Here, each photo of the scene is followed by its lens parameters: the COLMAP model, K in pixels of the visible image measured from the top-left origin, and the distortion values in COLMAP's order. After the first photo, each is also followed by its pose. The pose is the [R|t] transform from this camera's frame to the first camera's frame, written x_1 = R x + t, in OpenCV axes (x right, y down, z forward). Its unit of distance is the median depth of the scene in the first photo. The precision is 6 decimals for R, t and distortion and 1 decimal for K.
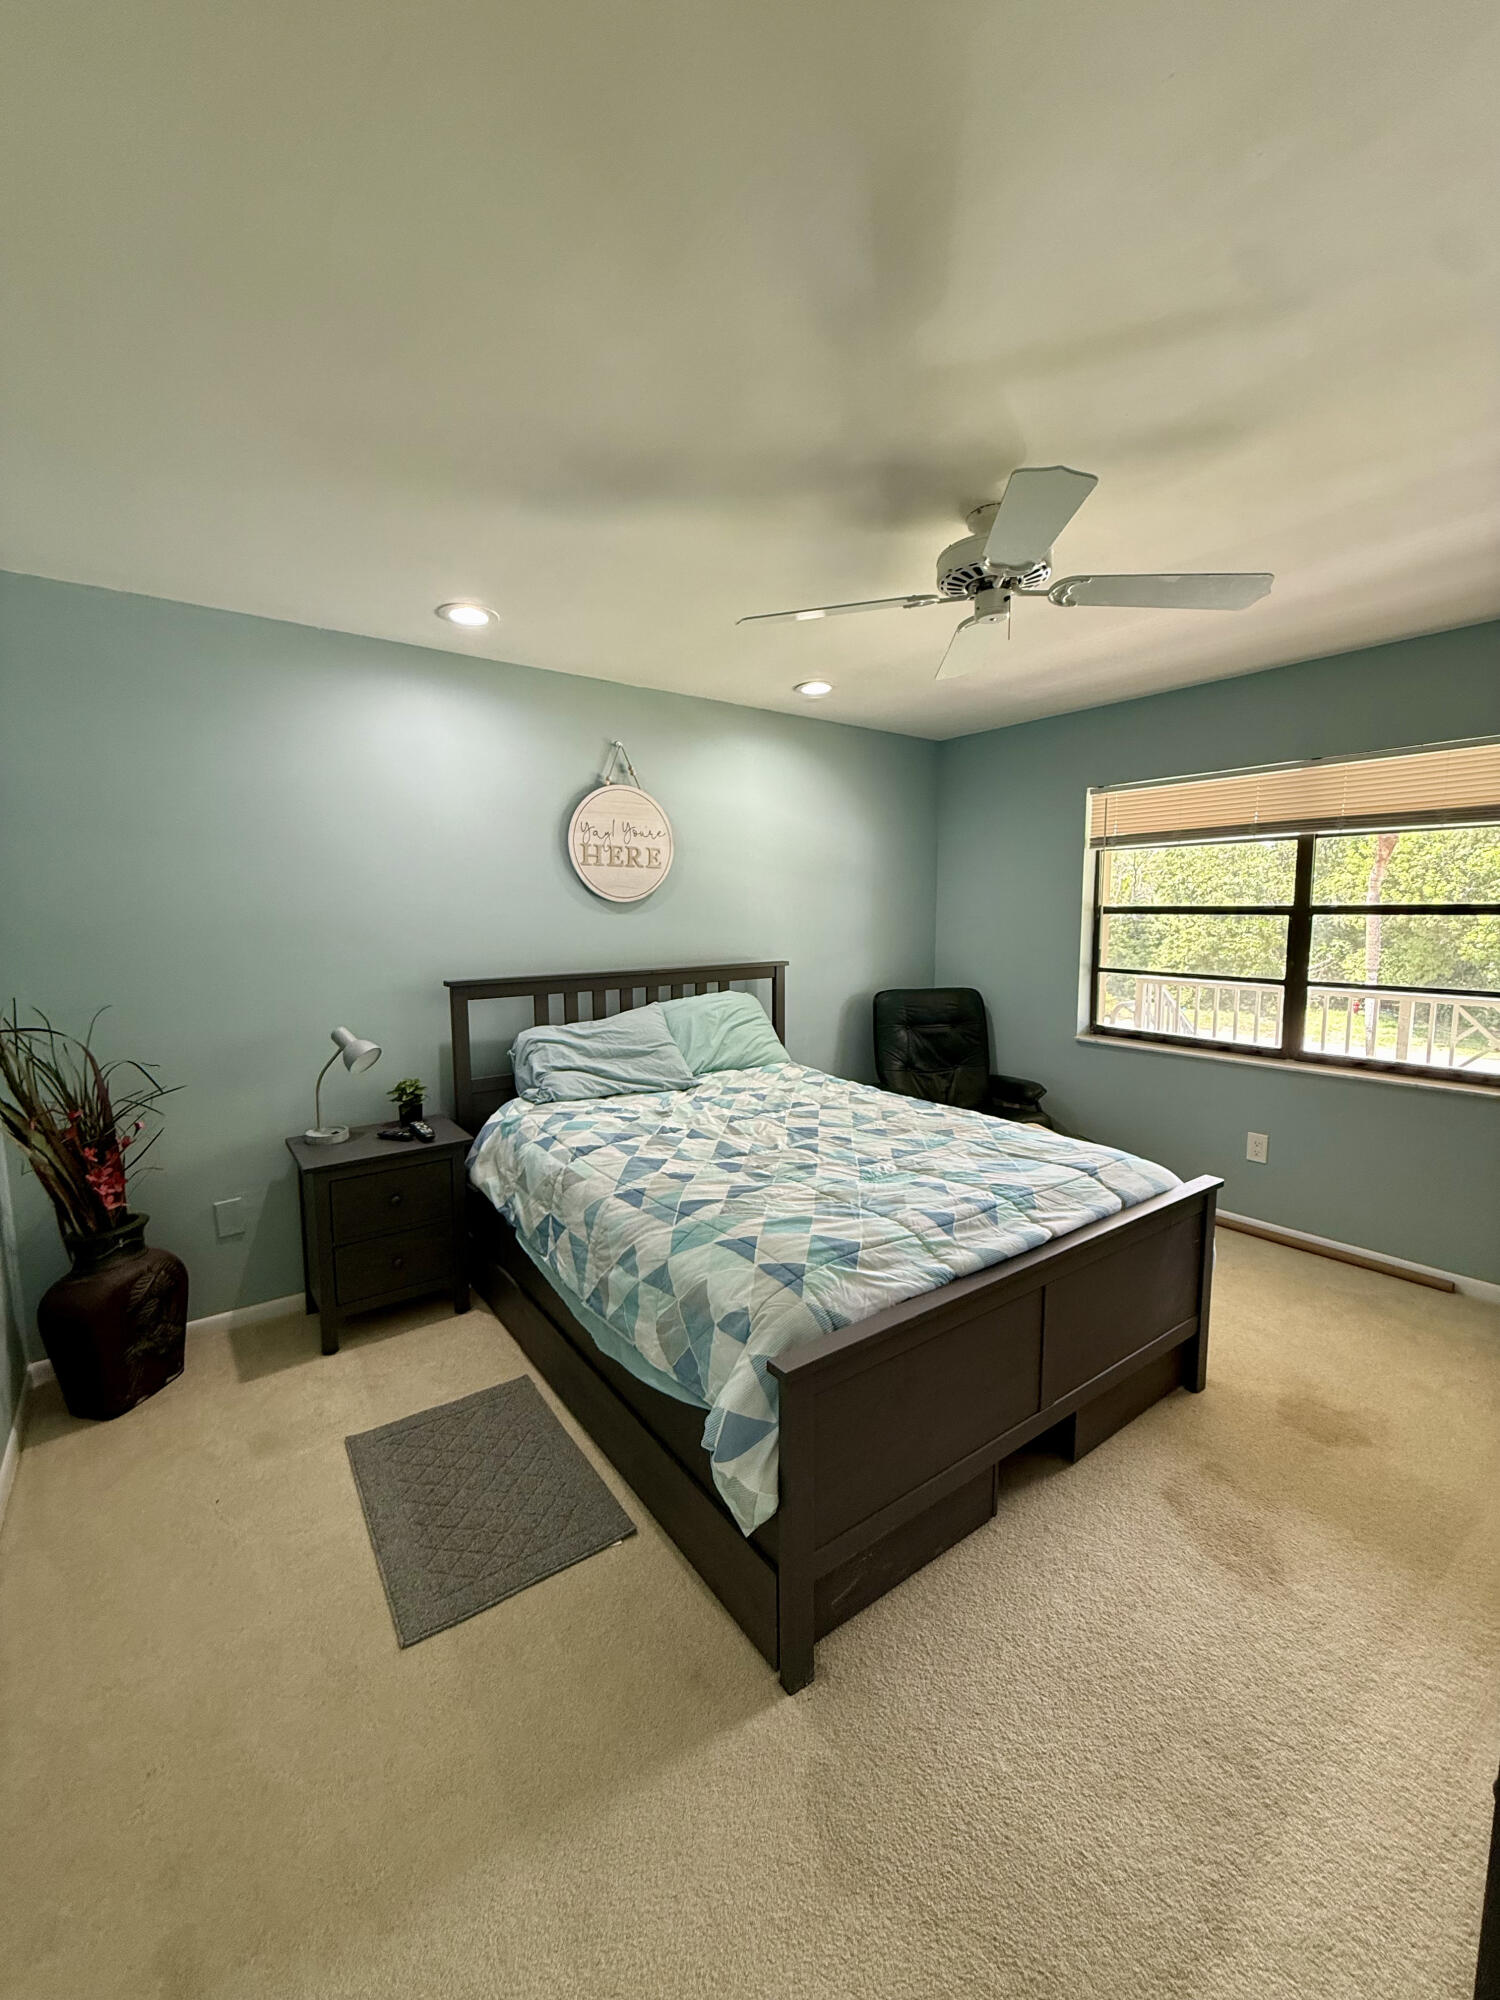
lens RADIAL K [[795.8, 0, 738.4], [0, 795.8, 997.6], [0, 0, 1]] dist [0.001909, -0.000163]
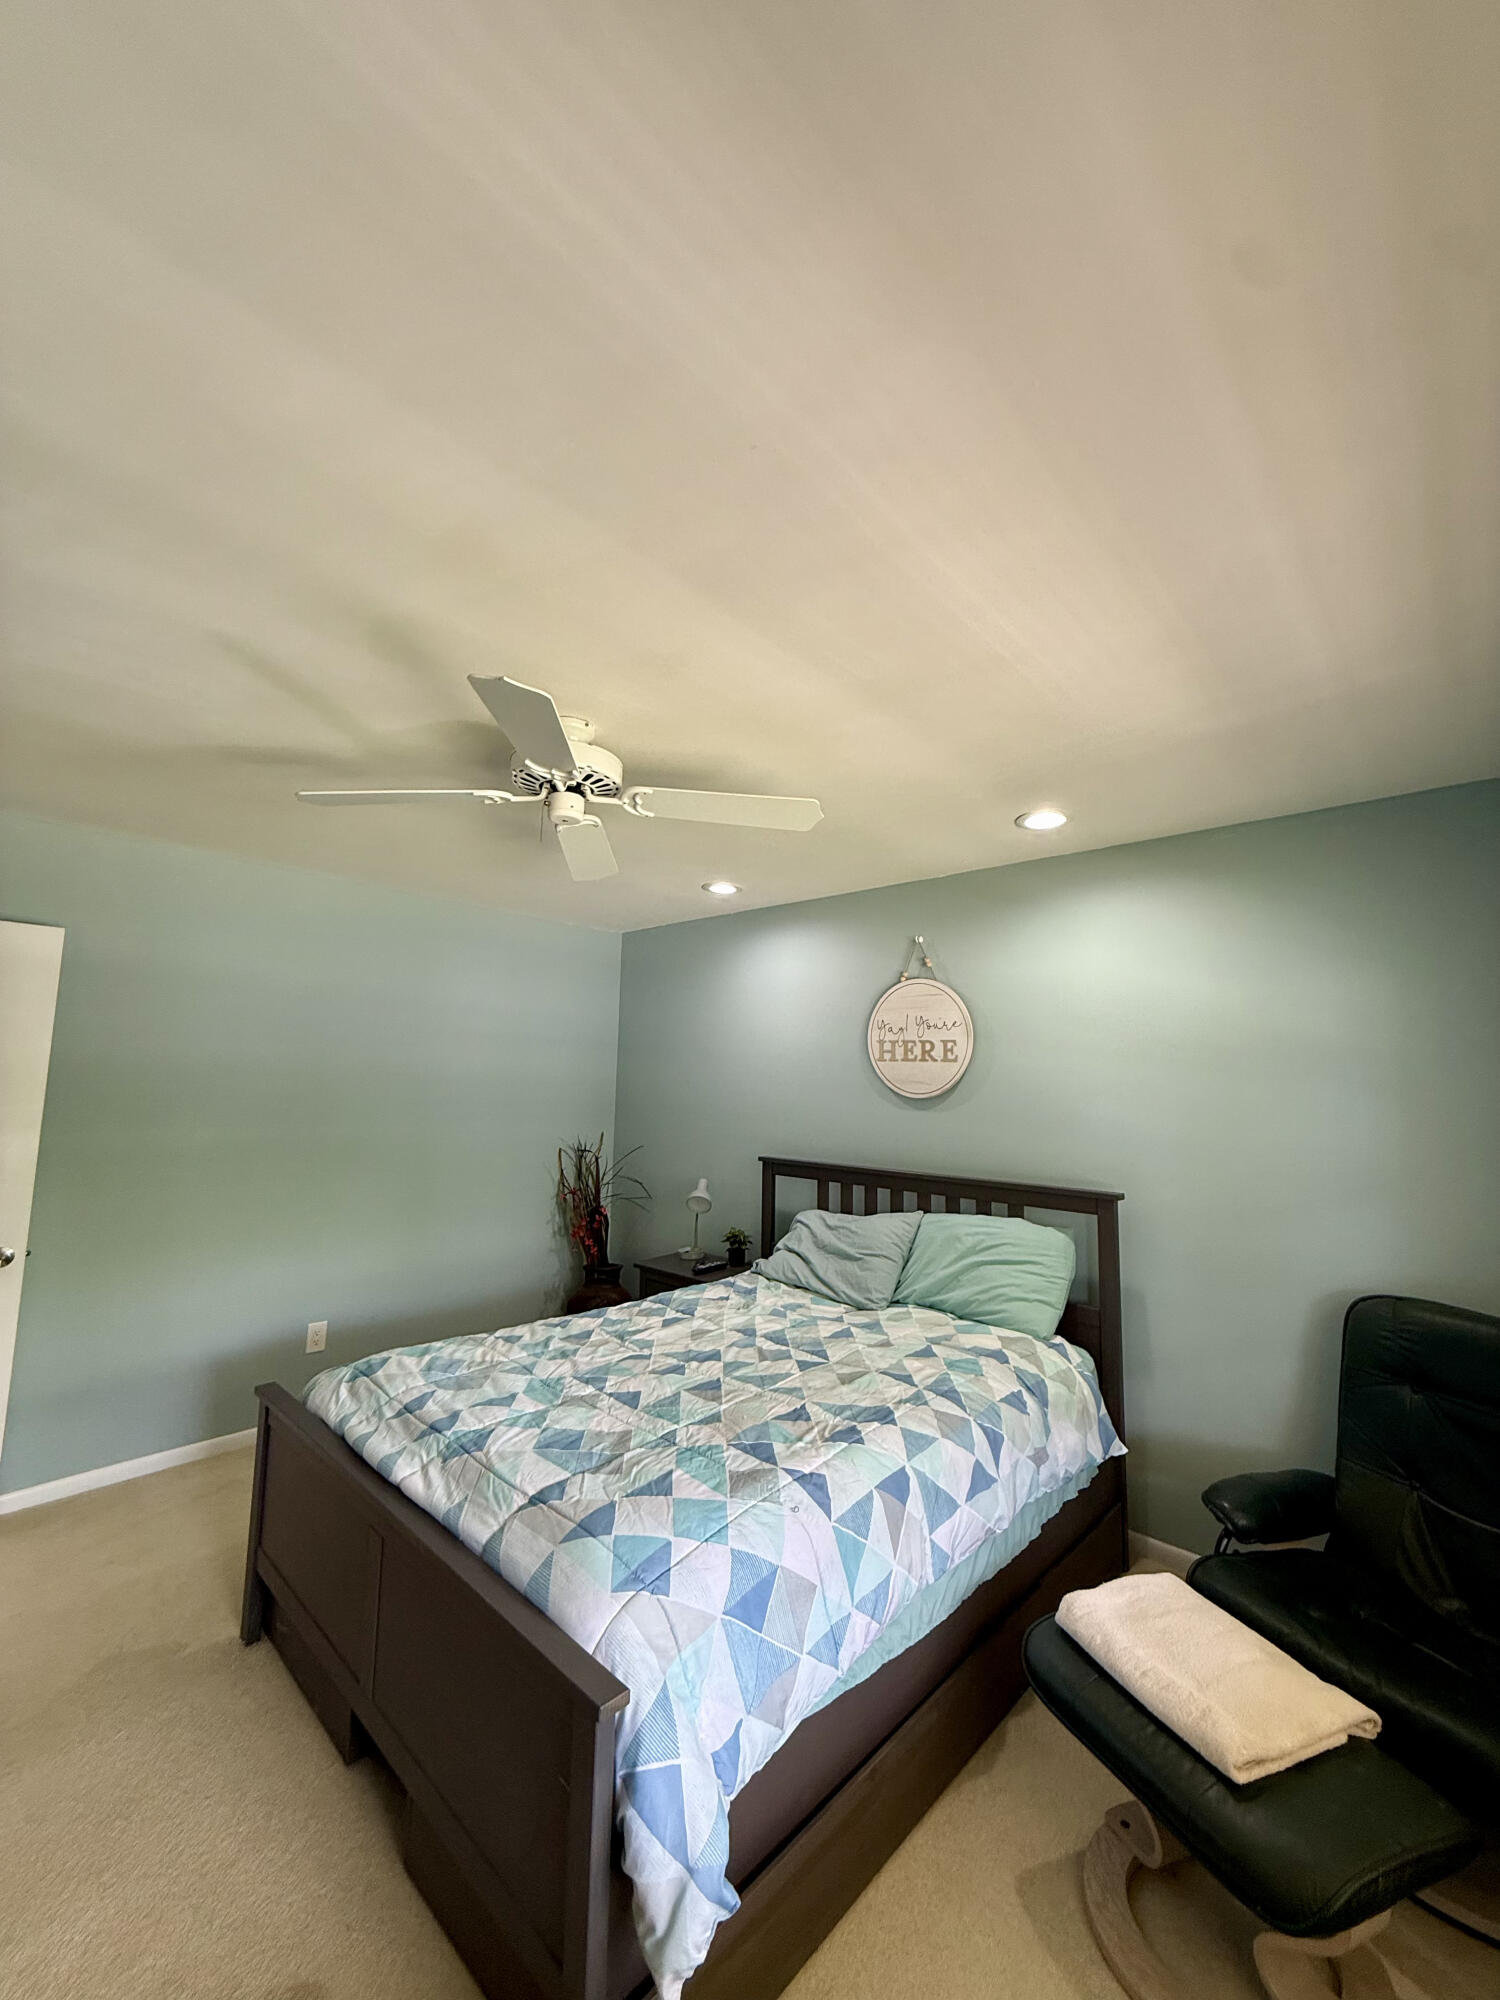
lens RADIAL K [[795.8, 0, 750.8], [0, 795.8, 996.8], [0, 0, 1]] dist [0.001909, -0.000163]
pose [[0.188797, -0.096810, -0.977233, 0.777116], [-0.132099, 0.983581, -0.122959, -0.098792], [0.973091, 0.152306, 0.172908, 0.642118]]
